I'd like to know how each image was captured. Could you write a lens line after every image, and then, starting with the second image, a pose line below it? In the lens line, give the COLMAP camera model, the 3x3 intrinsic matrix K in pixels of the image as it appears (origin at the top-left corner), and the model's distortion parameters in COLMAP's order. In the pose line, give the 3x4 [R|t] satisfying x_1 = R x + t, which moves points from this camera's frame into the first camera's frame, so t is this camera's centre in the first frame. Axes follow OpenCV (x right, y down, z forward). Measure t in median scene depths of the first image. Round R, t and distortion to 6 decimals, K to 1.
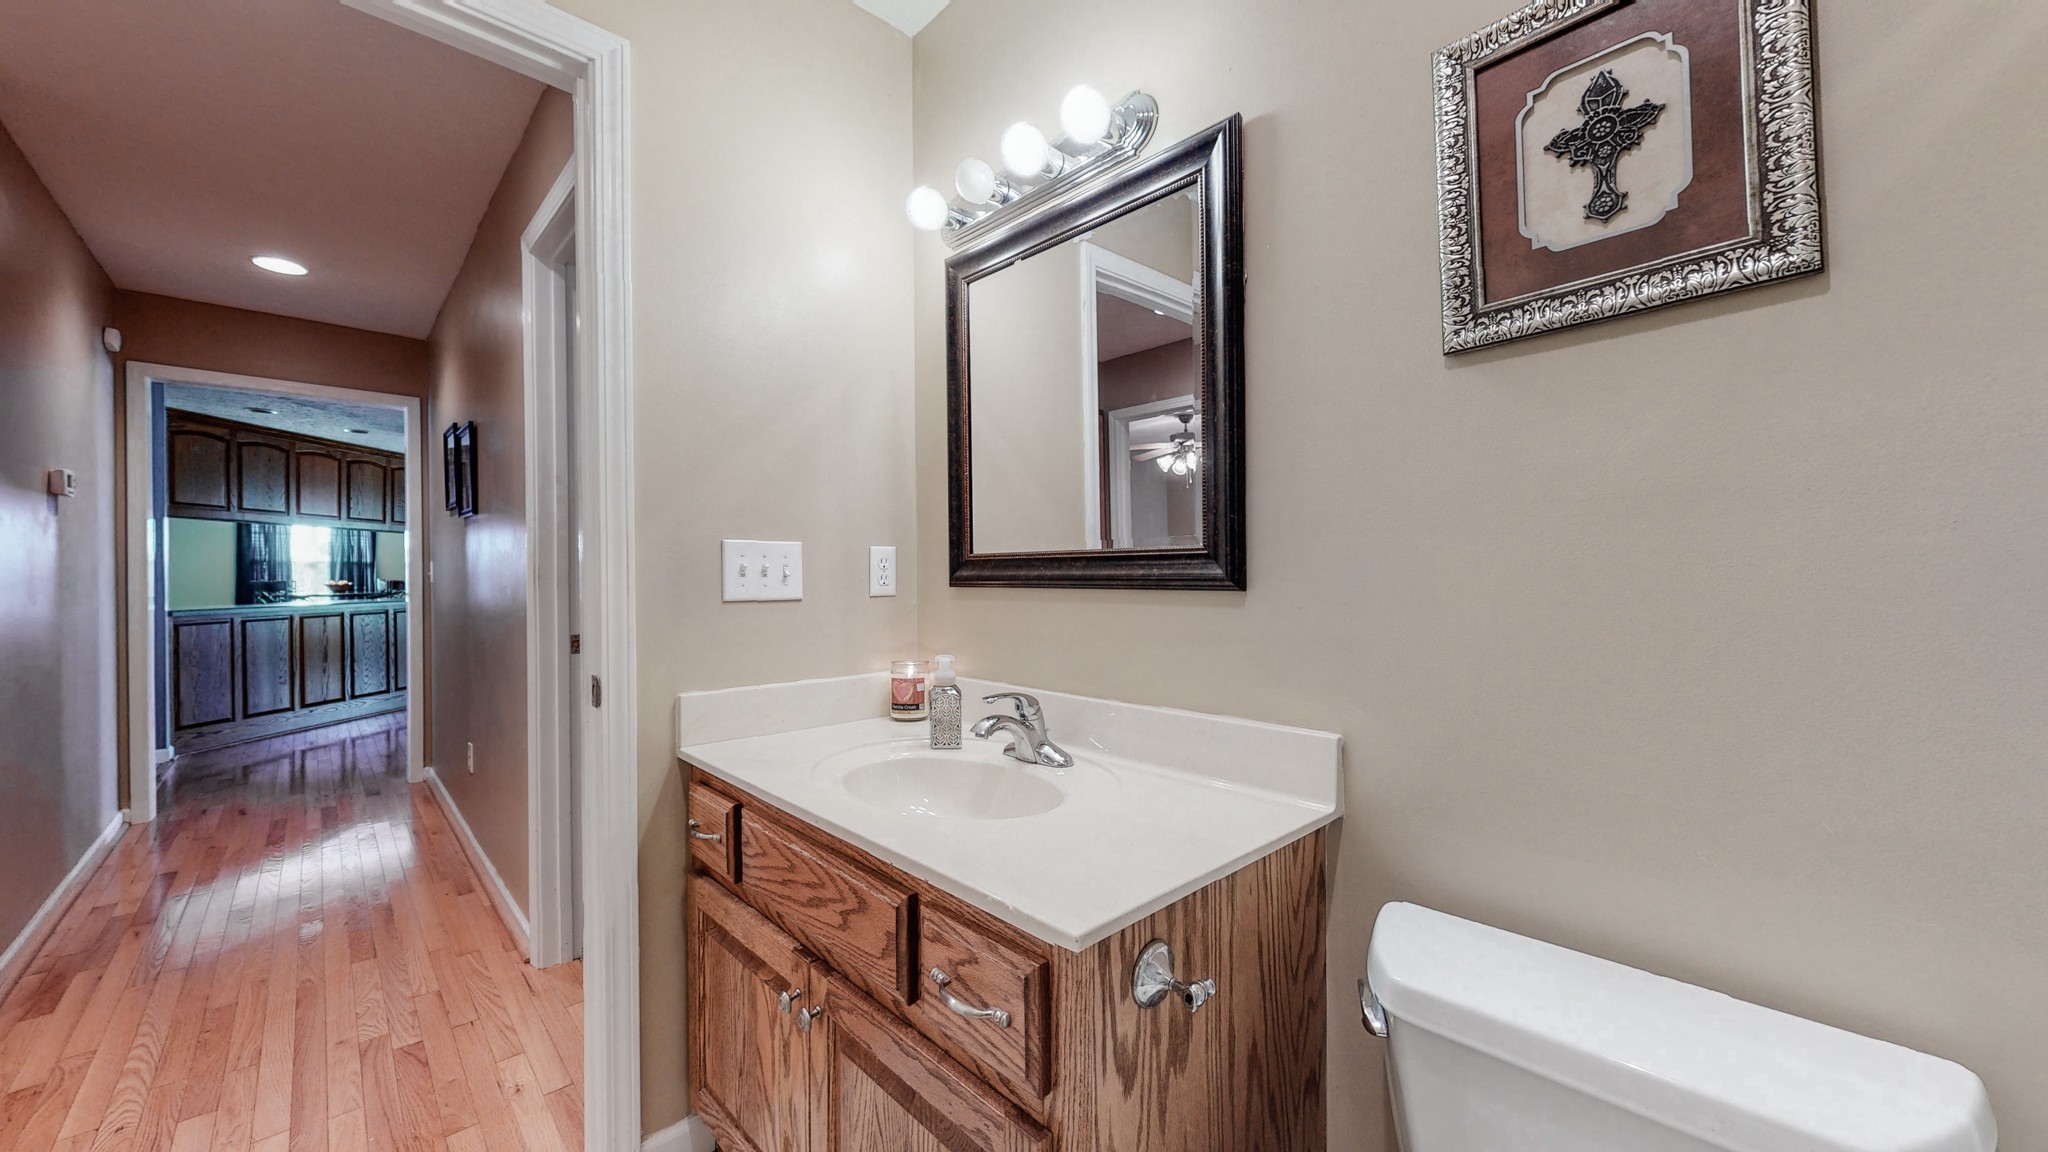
lens RADIAL K [[752.3, 0, 1024.0], [0, 752.3, 576.0], [0, 0, 1]] dist [-0.000054, 0.000169]
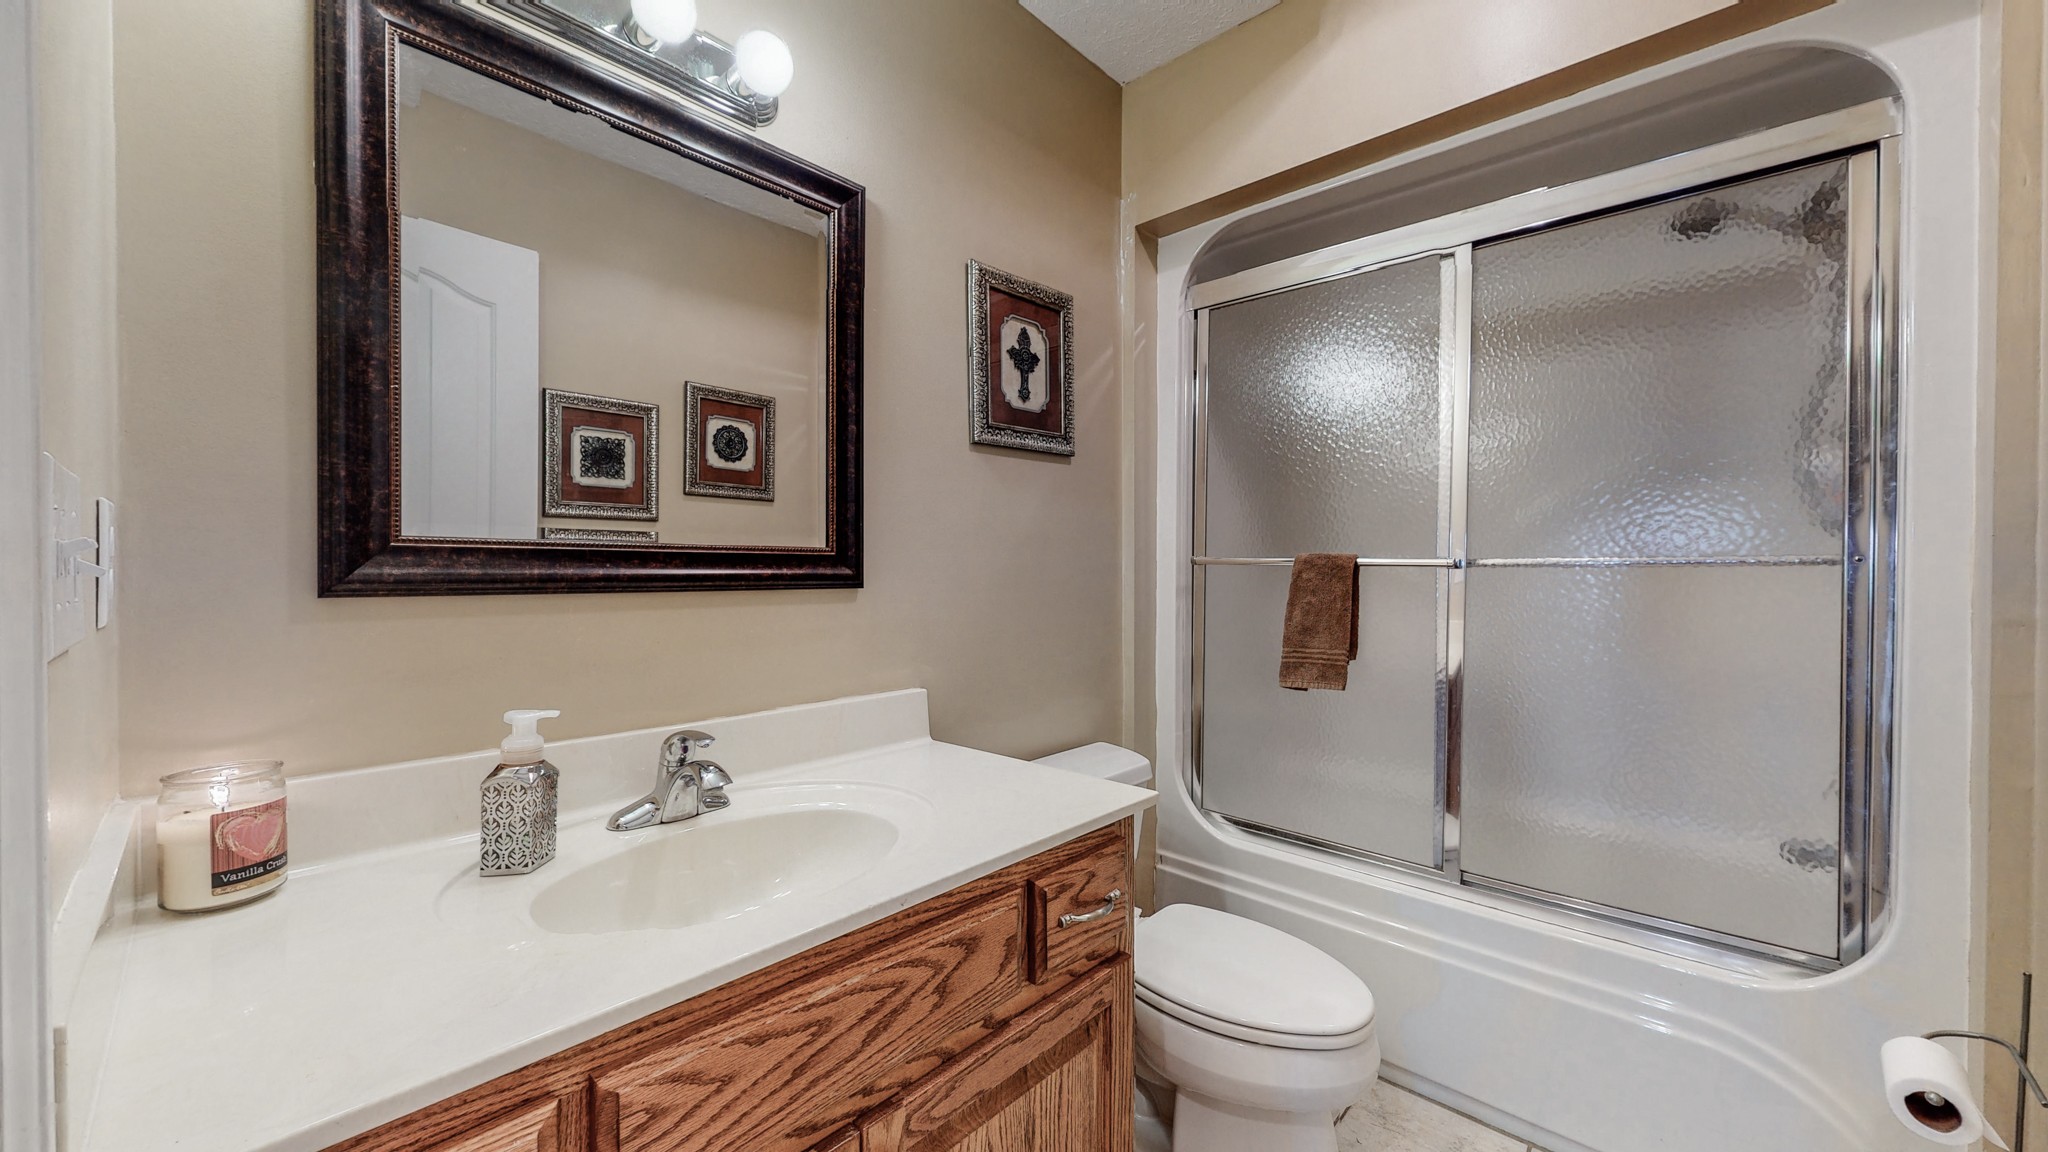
lens RADIAL K [[752.3, 0, 1024.0], [0, 752.3, 576.0], [0, 0, 1]] dist [-0.000054, 0.000169]
pose [[-0.070022, 0.000989, 0.997545, -1.107791], [0.003204, 0.999995, -0.000766, 0.002891], [-0.997540, 0.003143, -0.070024, 1.003071]]
